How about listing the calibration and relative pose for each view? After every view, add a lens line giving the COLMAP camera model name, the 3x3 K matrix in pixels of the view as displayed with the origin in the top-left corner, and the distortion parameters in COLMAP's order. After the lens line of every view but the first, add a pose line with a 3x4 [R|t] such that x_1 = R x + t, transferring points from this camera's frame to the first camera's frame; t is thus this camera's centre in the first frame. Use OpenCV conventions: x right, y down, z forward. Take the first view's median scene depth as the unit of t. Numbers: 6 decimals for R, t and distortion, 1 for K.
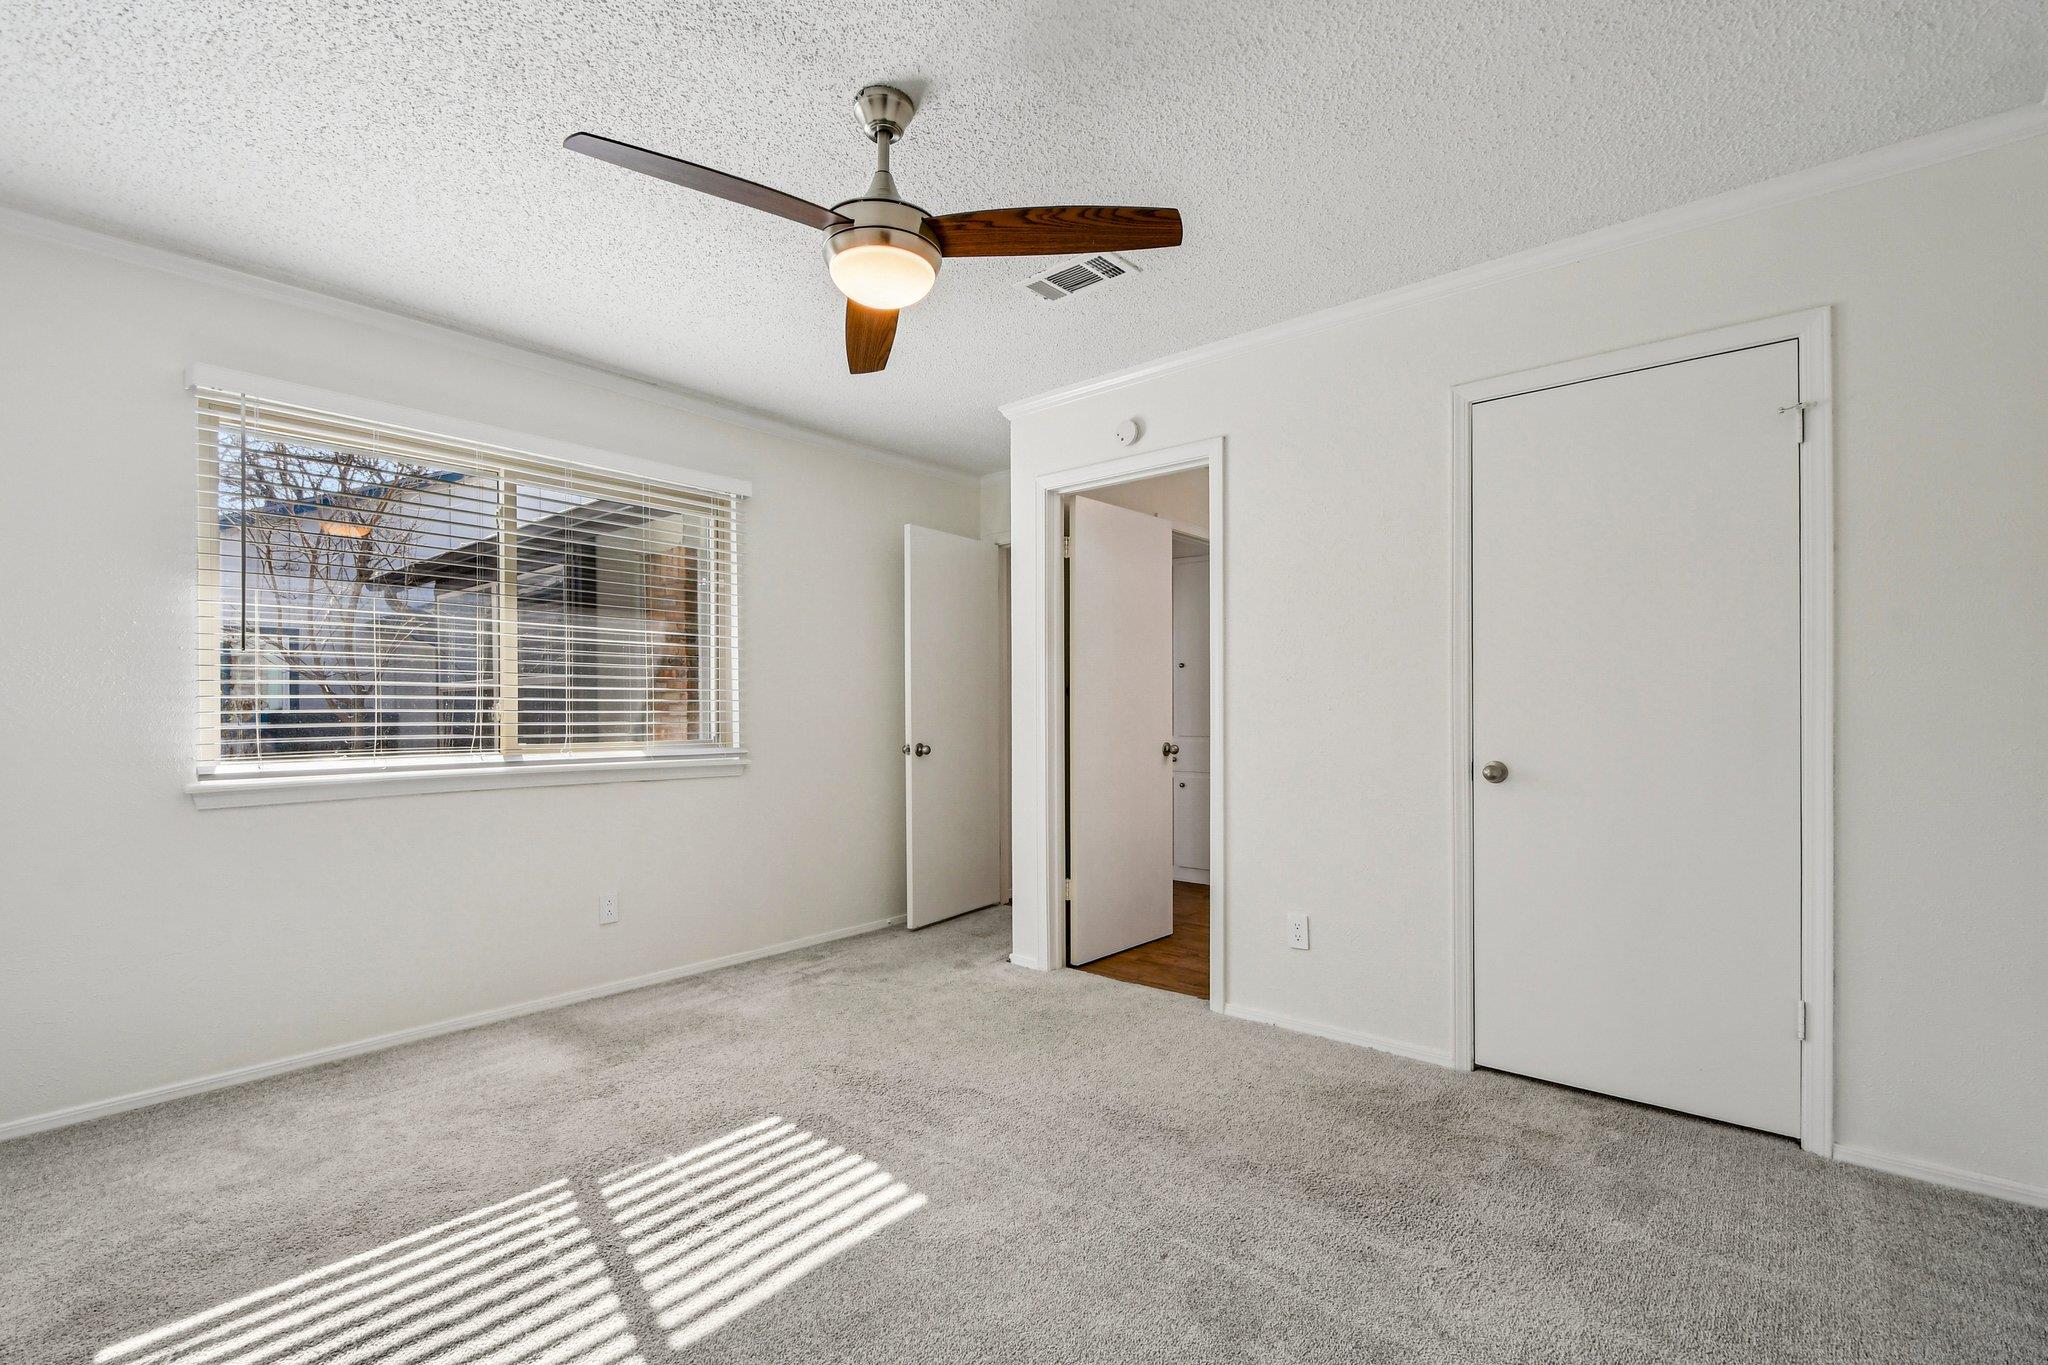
lens RADIAL K [[904.8, 0, 1030.2], [0, 904.8, 693.2], [0, 0, 1]] dist [0.004473, -0.004698]
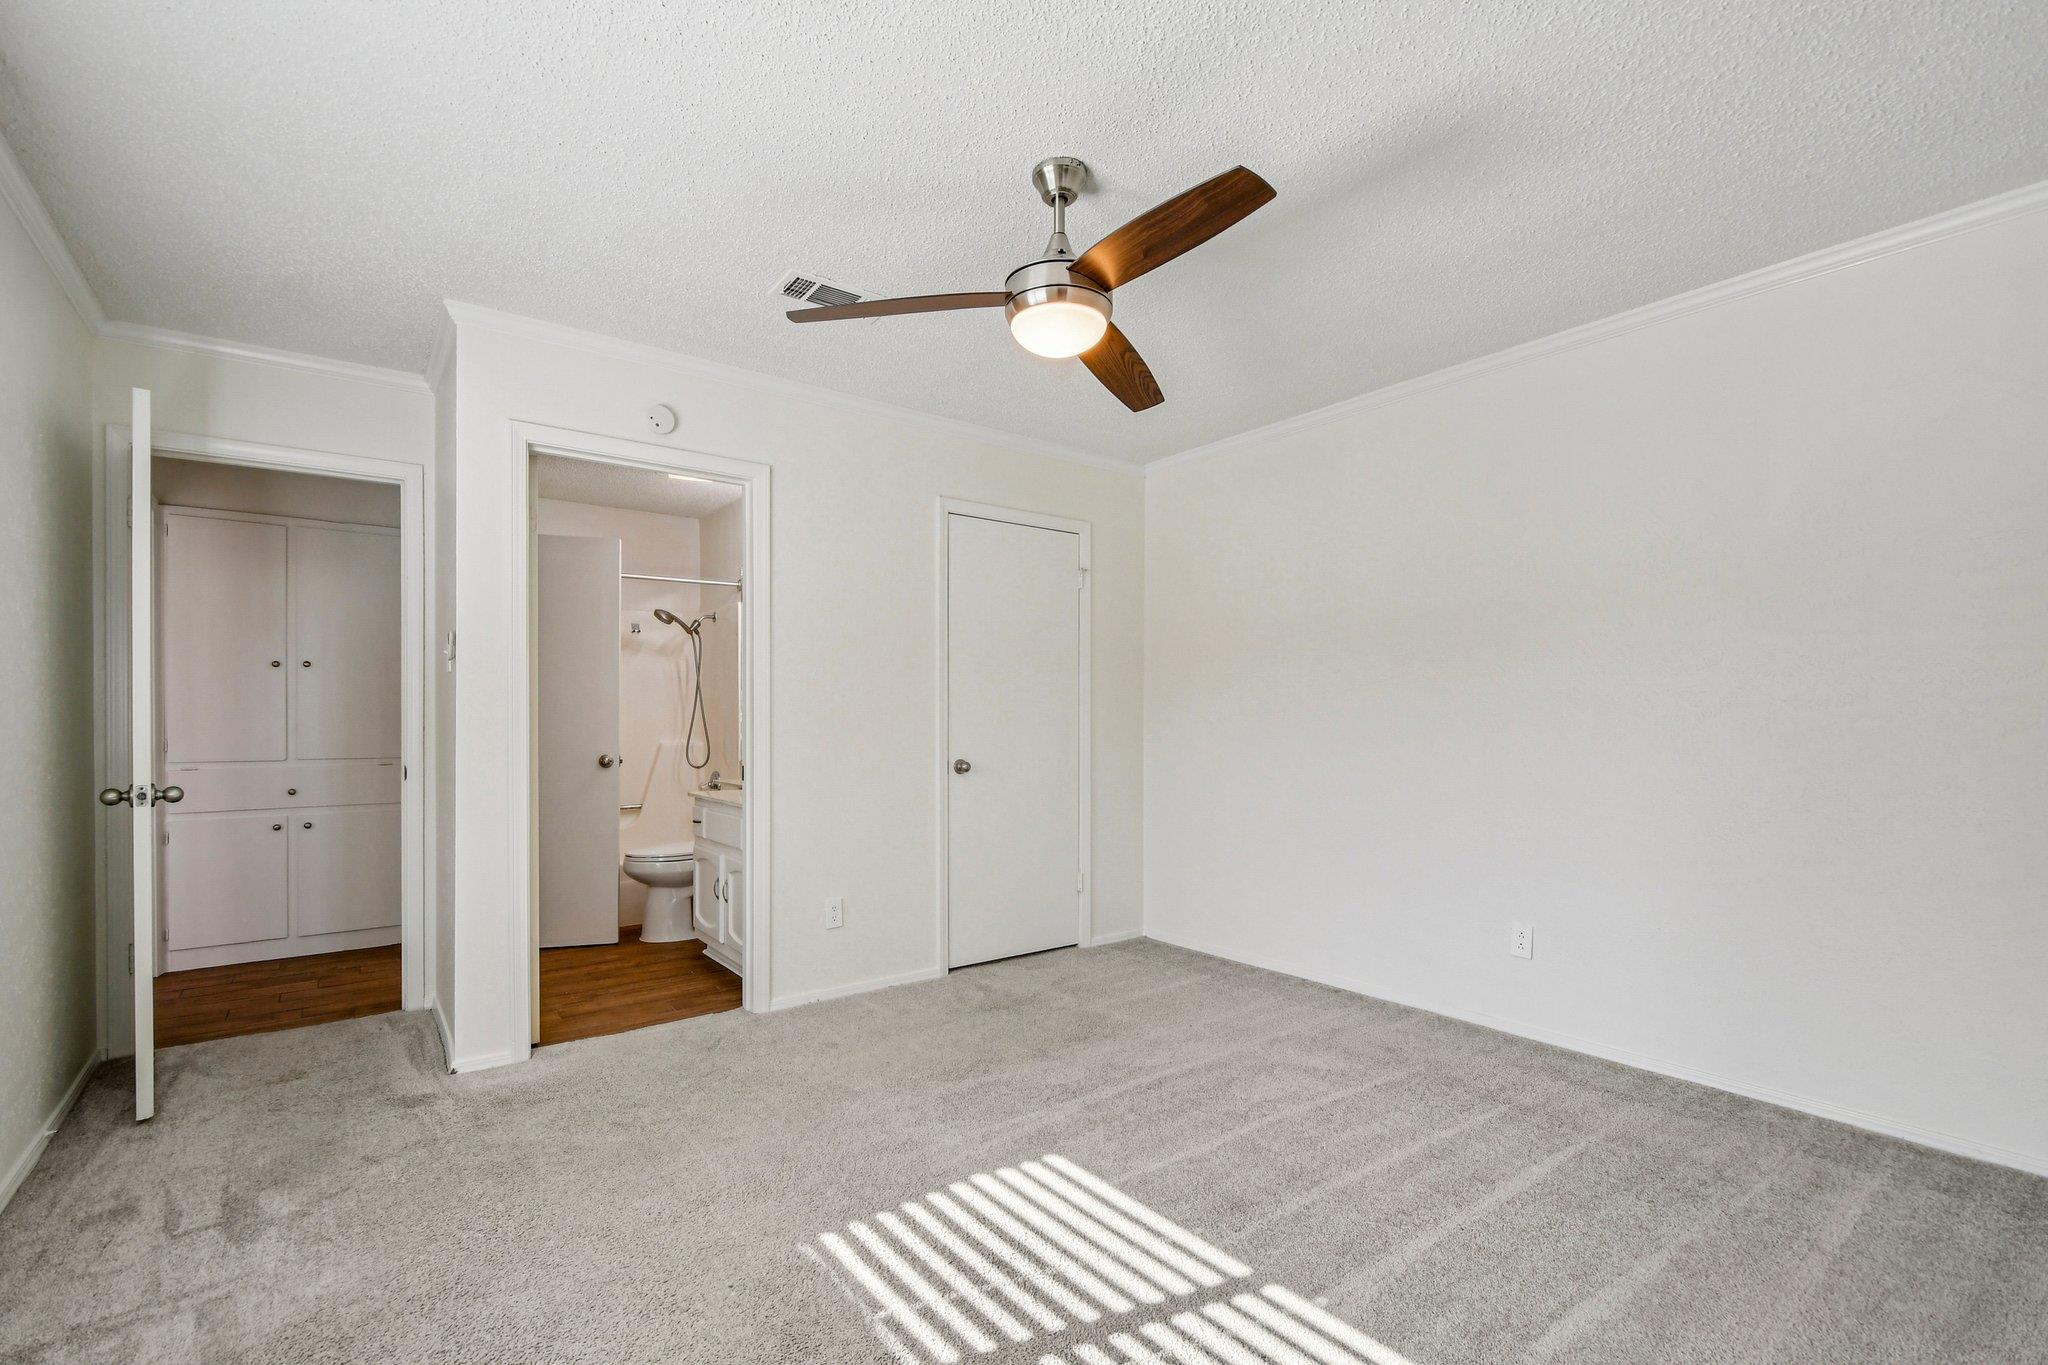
lens RADIAL K [[904.8, 0, 1004.2], [0, 904.8, 720.7], [0, 0, 1]] dist [0.004473, -0.004698]
pose [[0.232289, -0.001605, 0.972646, -0.906967], [-0.016481, 0.999849, 0.005586, 0.003086], [-0.972507, -0.017328, 0.232227, 0.590073]]
